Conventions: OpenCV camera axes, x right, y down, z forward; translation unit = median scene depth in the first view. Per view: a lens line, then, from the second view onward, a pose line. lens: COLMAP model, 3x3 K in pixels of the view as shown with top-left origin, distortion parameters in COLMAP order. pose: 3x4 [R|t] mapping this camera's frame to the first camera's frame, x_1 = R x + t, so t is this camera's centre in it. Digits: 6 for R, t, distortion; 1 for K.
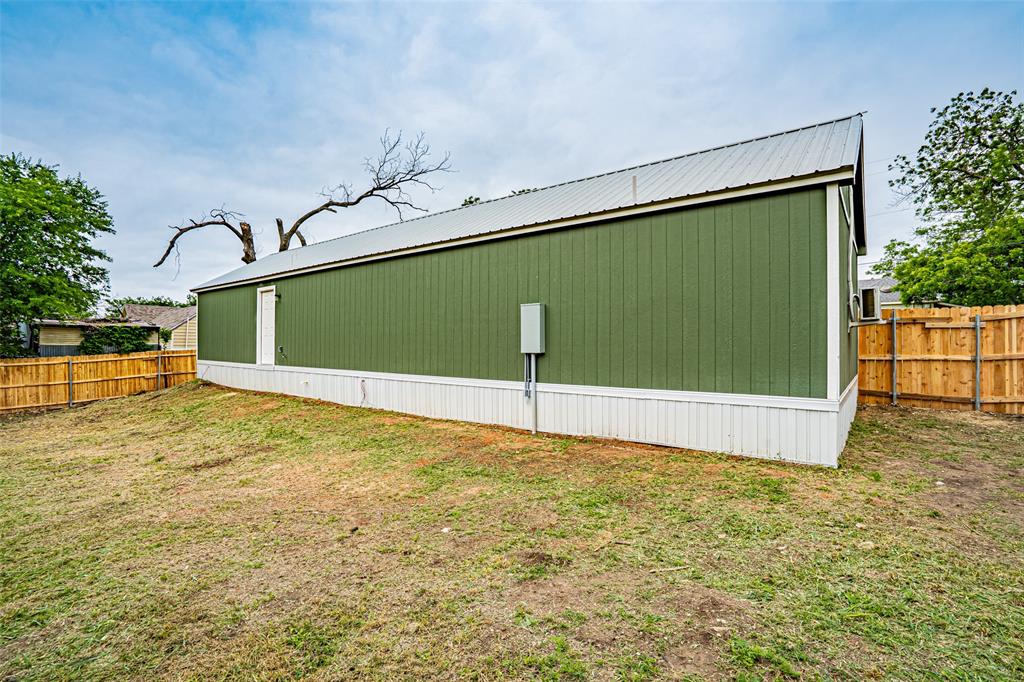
lens RADIAL K [[442.0, 0, 512.0], [0, 442.0, 341.0], [0, 0, 1]] dist [-0.048278, 0.006194]
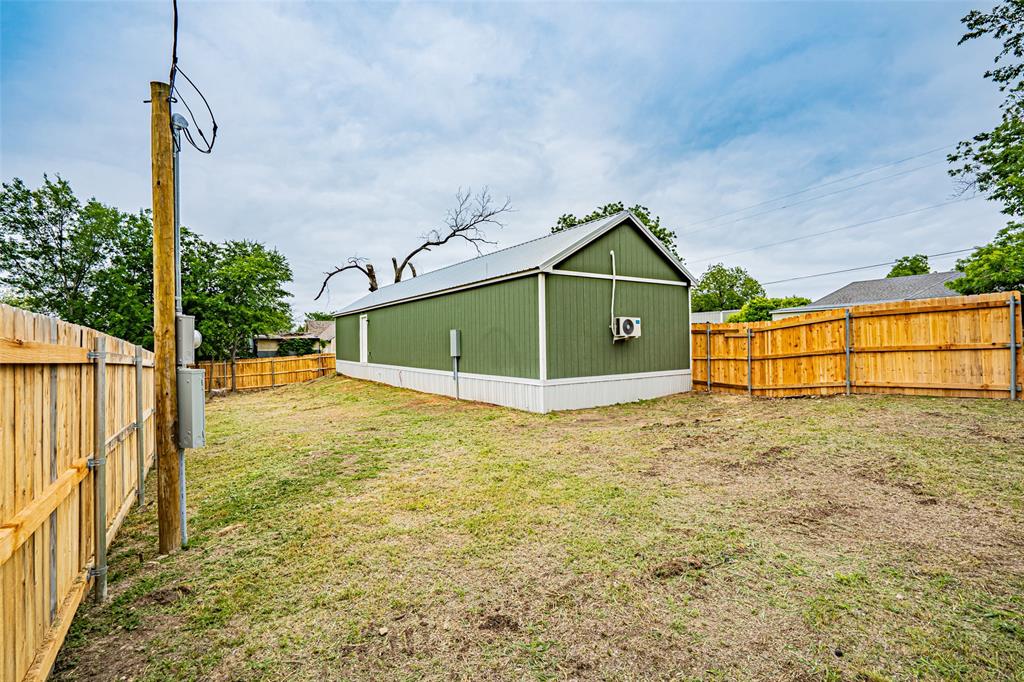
lens RADIAL K [[423.0, 0, 512.0], [0, 423.0, 341.0], [0, 0, 1]] dist [-0.096673, 0.000043]
pose [[0.955346, -0.015453, -0.295086, 0.300933], [0.016038, 0.999871, -0.000435, -0.011975], [0.295054, -0.004317, 0.955471, -0.235402]]
